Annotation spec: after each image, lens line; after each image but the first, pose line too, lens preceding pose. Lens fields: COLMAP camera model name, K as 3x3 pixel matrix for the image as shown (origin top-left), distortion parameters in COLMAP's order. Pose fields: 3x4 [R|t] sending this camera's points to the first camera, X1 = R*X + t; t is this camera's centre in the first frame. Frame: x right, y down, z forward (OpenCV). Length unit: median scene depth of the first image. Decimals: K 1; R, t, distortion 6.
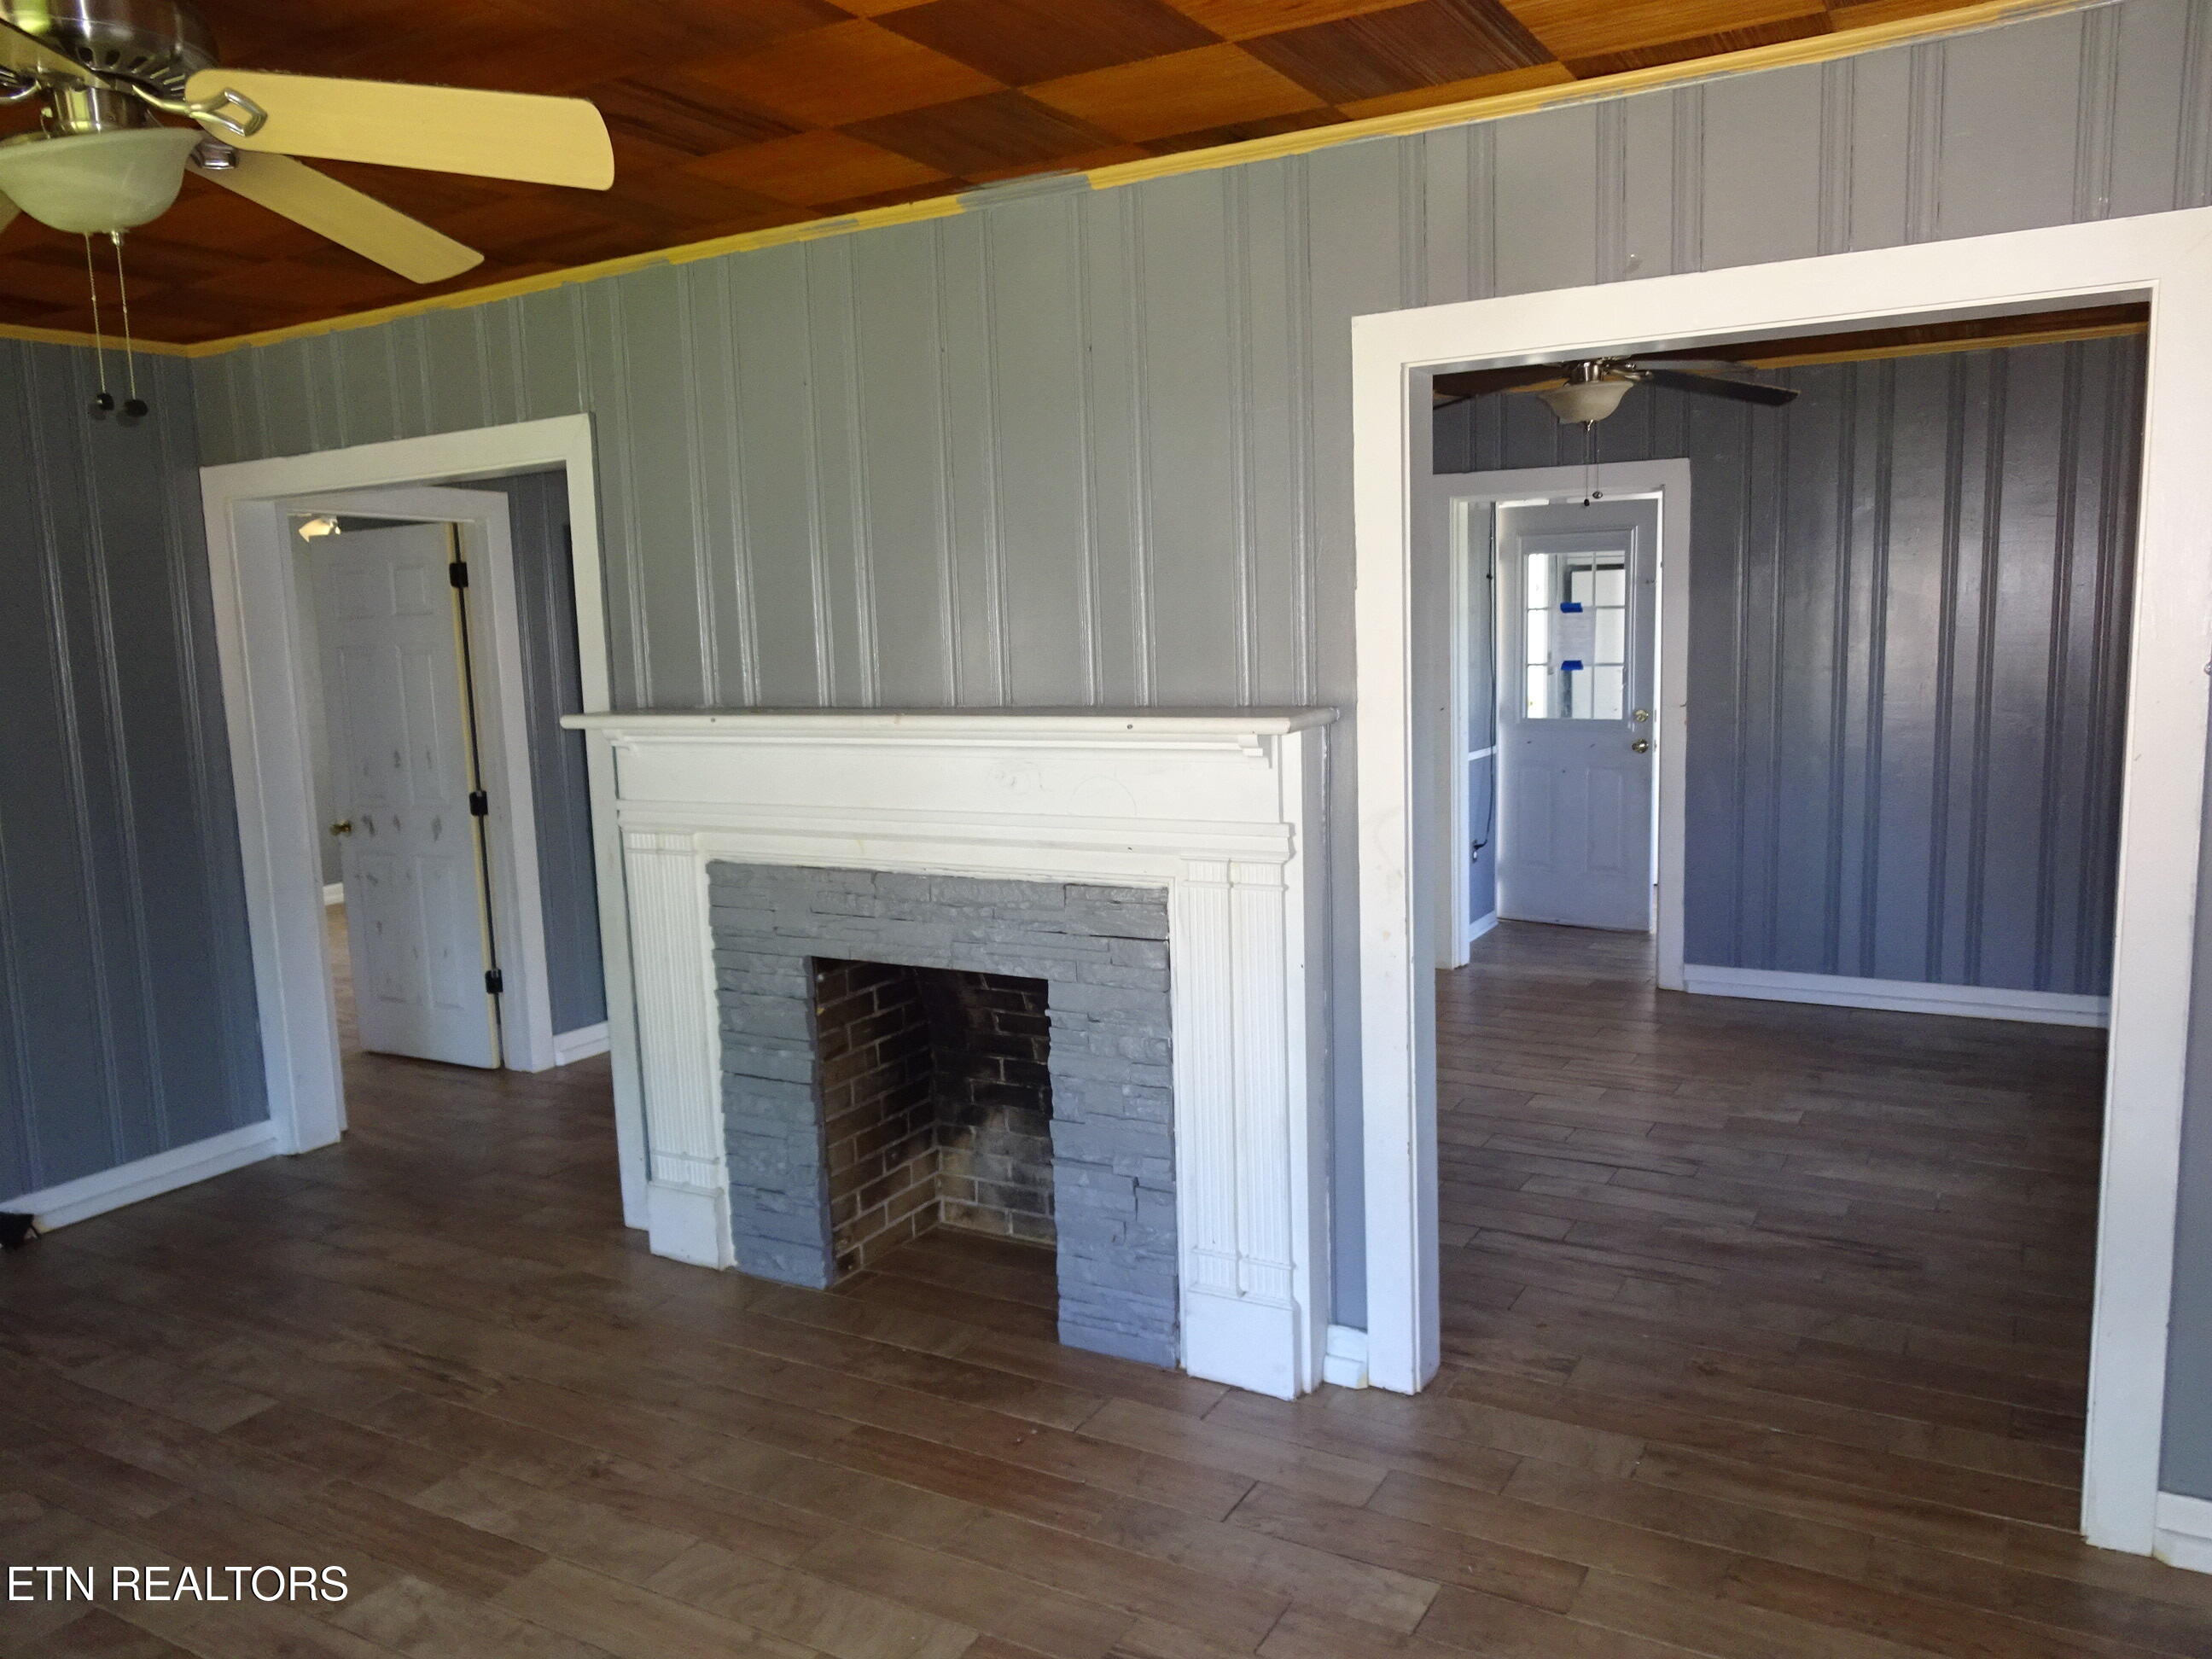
lens RADIAL K [[1624.0, 0, 1111.1], [0, 1624.0, 832.1], [0, 0, 1]] dist [-0.010372, -0.004536]
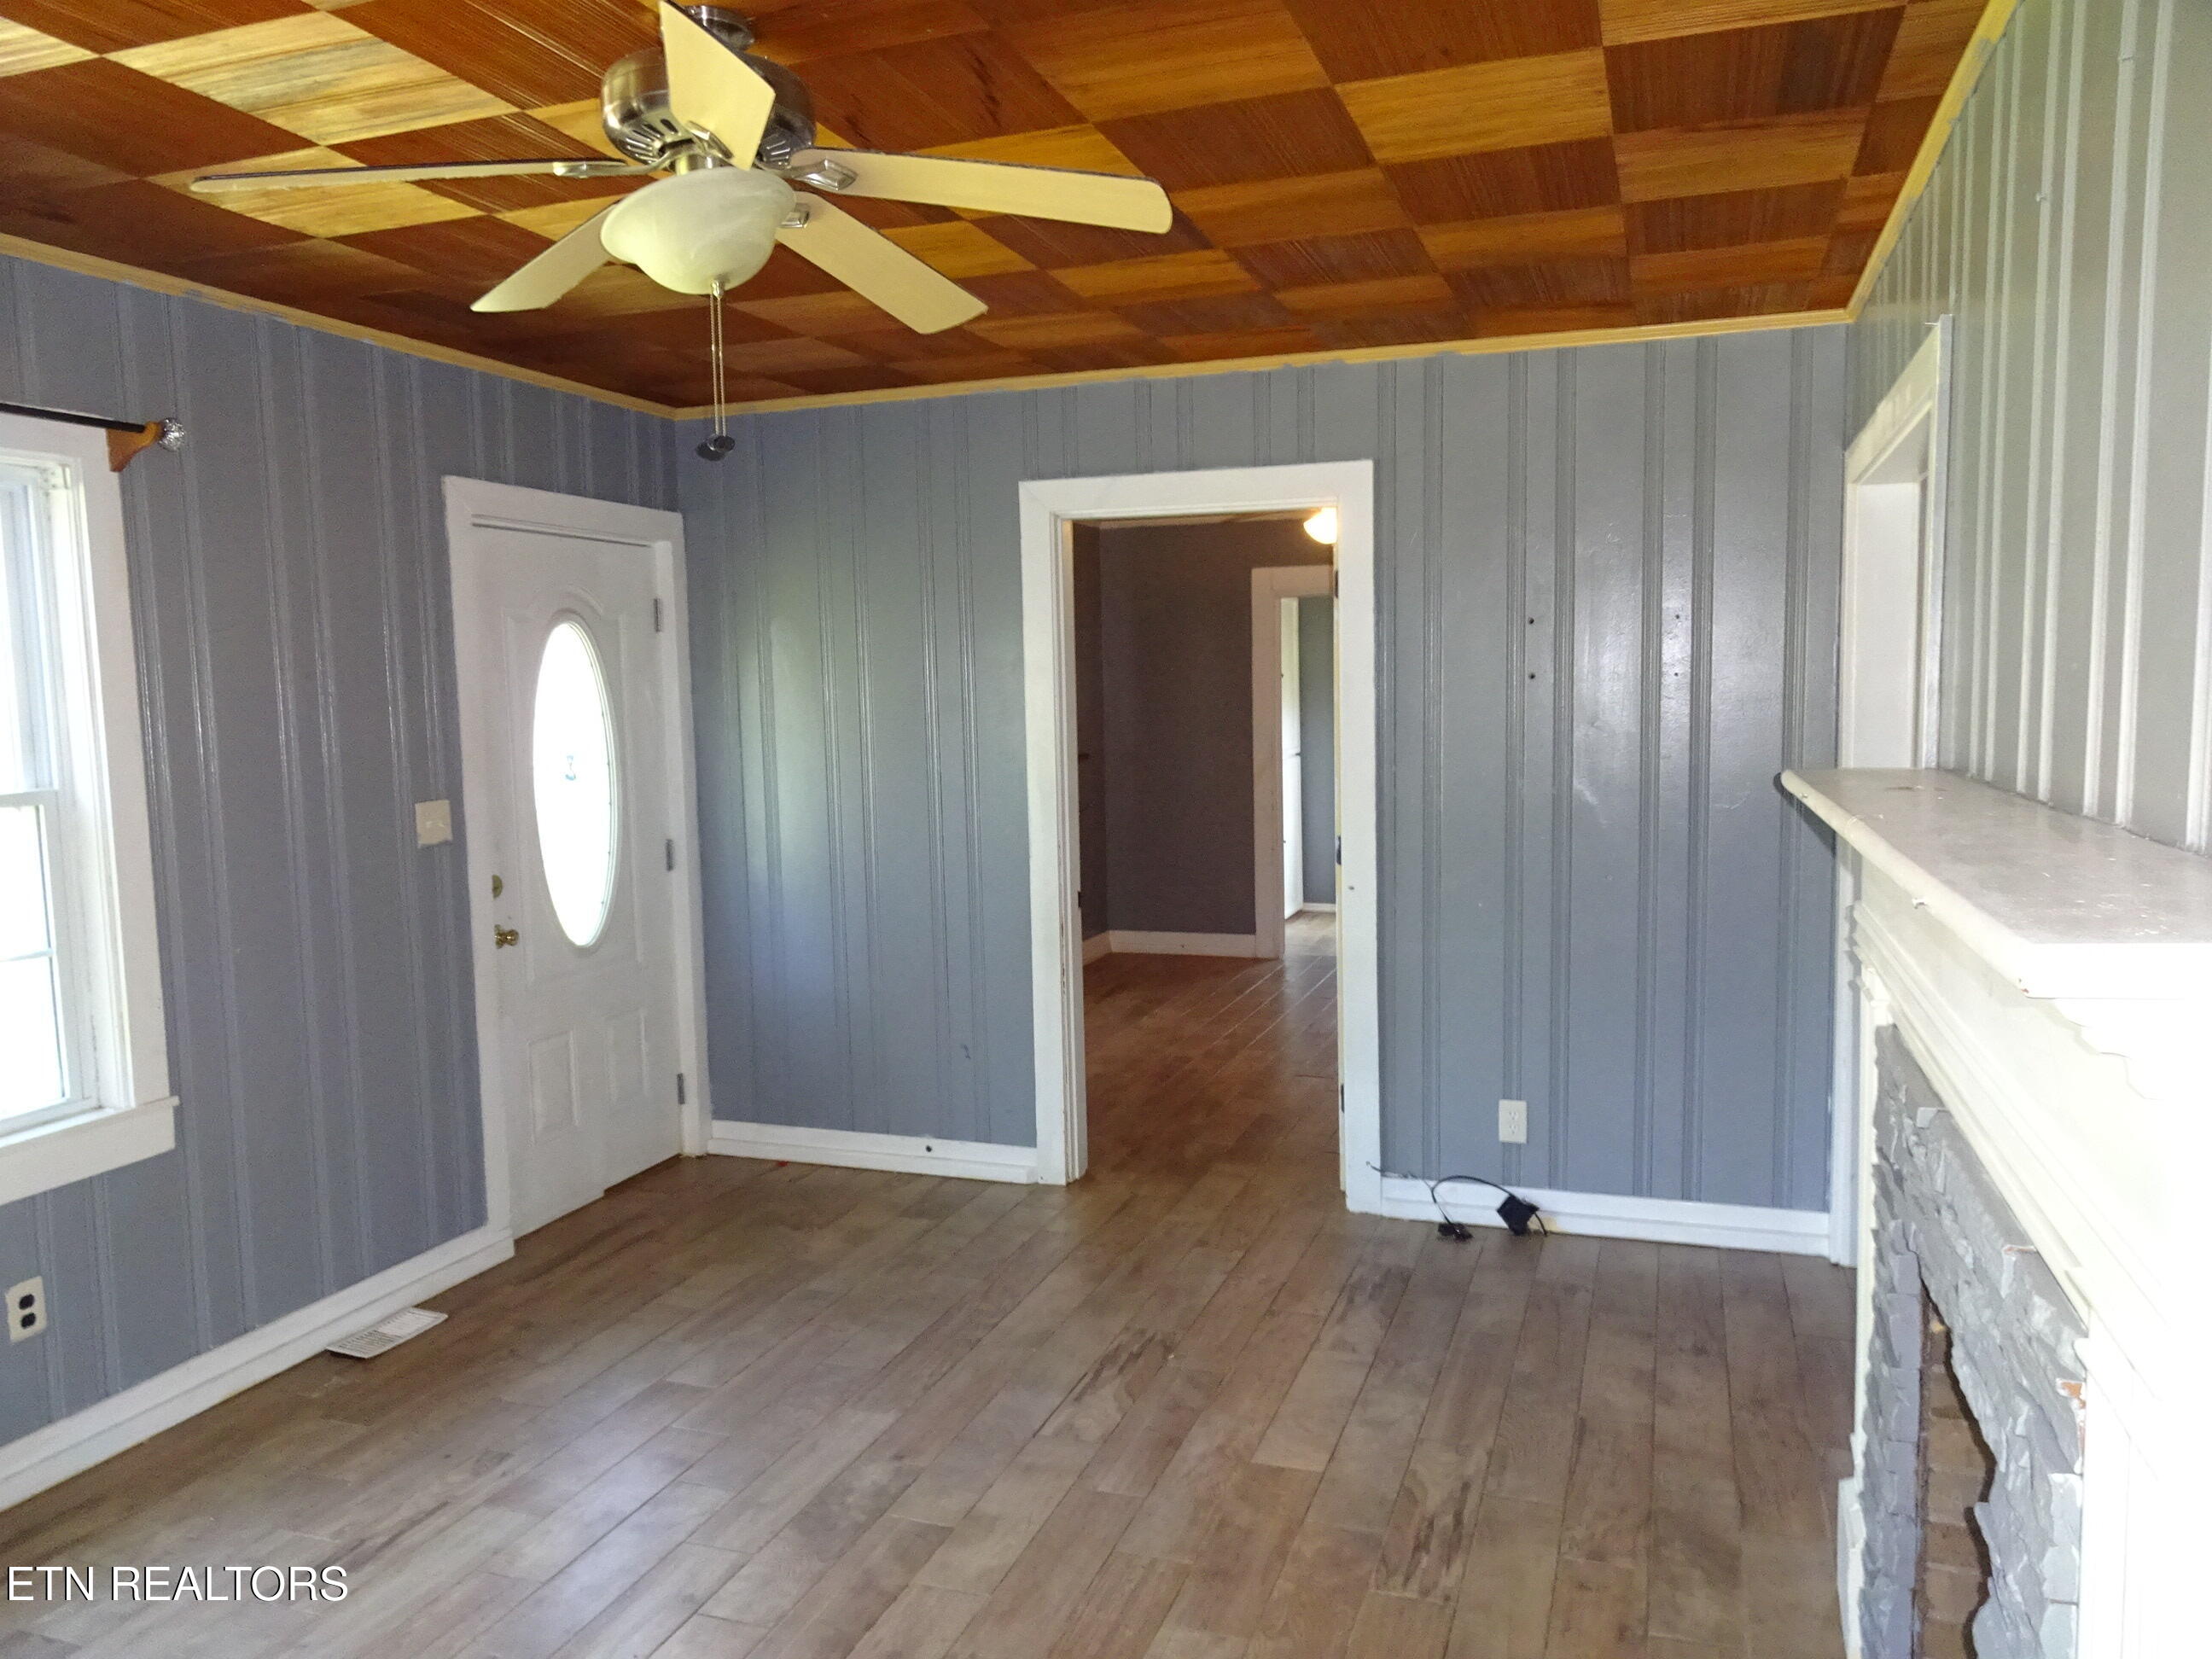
lens RADIAL K [[1624.0, 0, 1108.9], [0, 1624.0, 828.1], [0, 0, 1]] dist [-0.010372, -0.004536]
pose [[0.188284, 0.131660, -0.973250, 0.297520], [-0.126038, 0.986018, 0.109004, -0.094696], [0.973994, 0.102143, 0.202245, 0.574091]]
